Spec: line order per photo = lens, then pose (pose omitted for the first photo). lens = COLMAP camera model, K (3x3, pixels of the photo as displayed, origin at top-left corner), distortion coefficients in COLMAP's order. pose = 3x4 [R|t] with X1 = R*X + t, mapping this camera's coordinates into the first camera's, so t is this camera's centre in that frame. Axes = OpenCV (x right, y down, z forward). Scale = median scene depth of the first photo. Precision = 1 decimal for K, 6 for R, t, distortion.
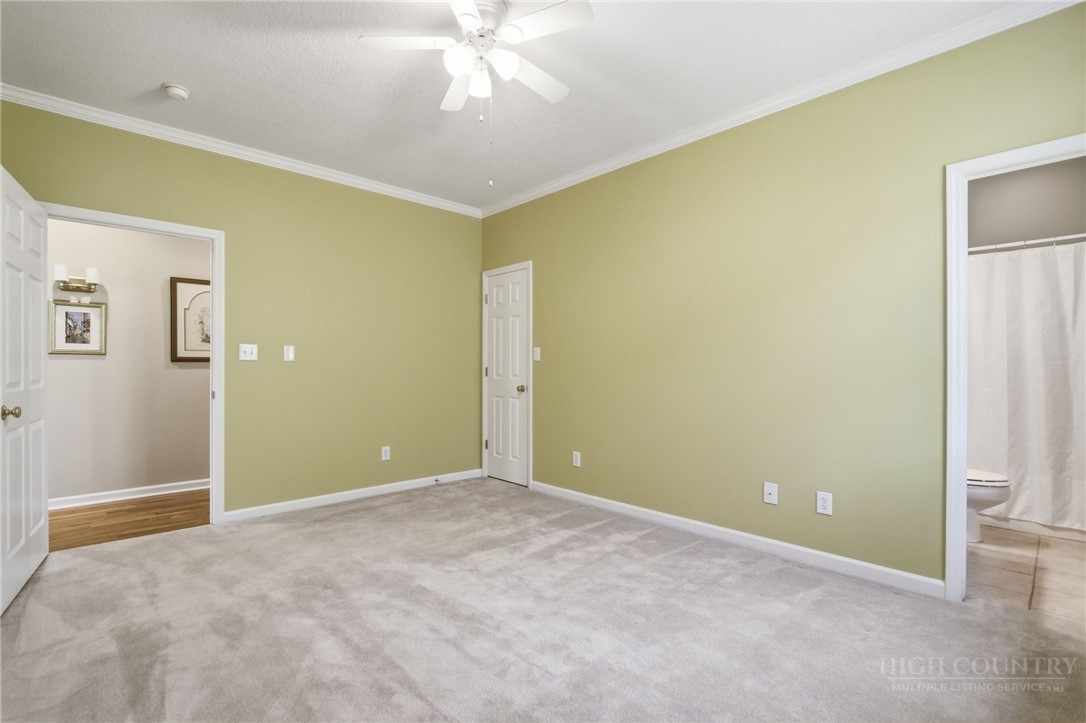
lens RADIAL K [[500.3, 0, 535.5], [0, 500.3, 364.4], [0, 0, 1]] dist [-0.040137, 0.000253]
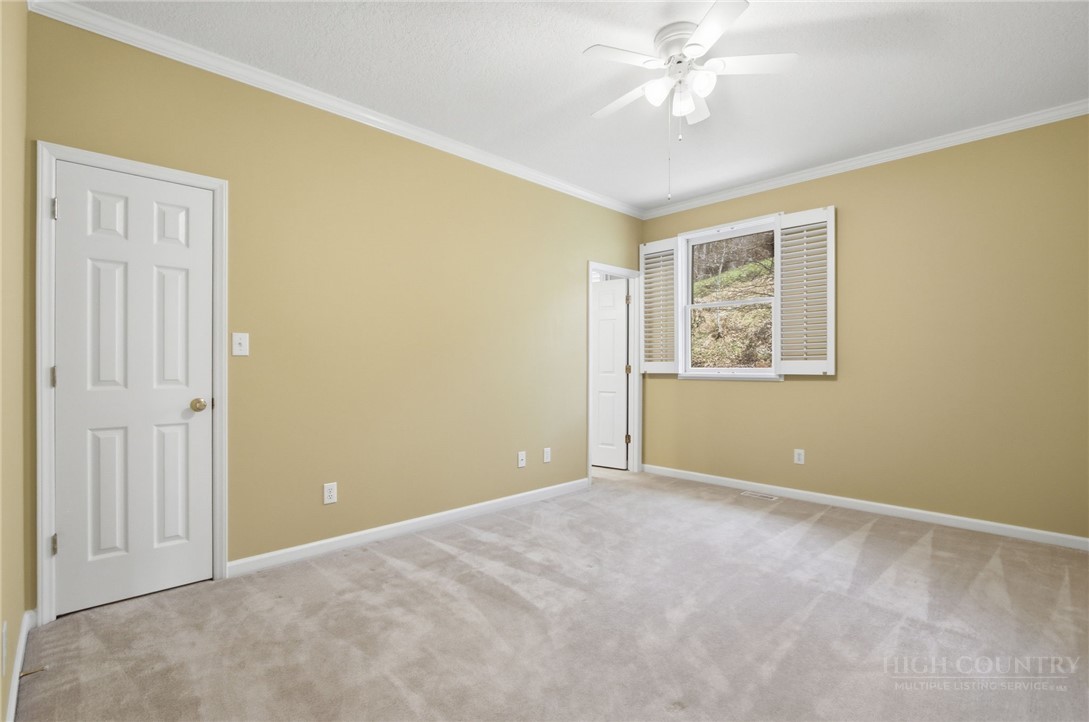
lens RADIAL K [[501.7, 0, 537.0], [0, 501.7, 363.9], [0, 0, 1]] dist [-0.040137, 0.000253]
pose [[-0.018777, 0.004929, 0.999812, -0.594447], [0.001416, 0.999987, -0.004904, 0.006786], [-0.999823, 0.001324, -0.018784, 0.666975]]
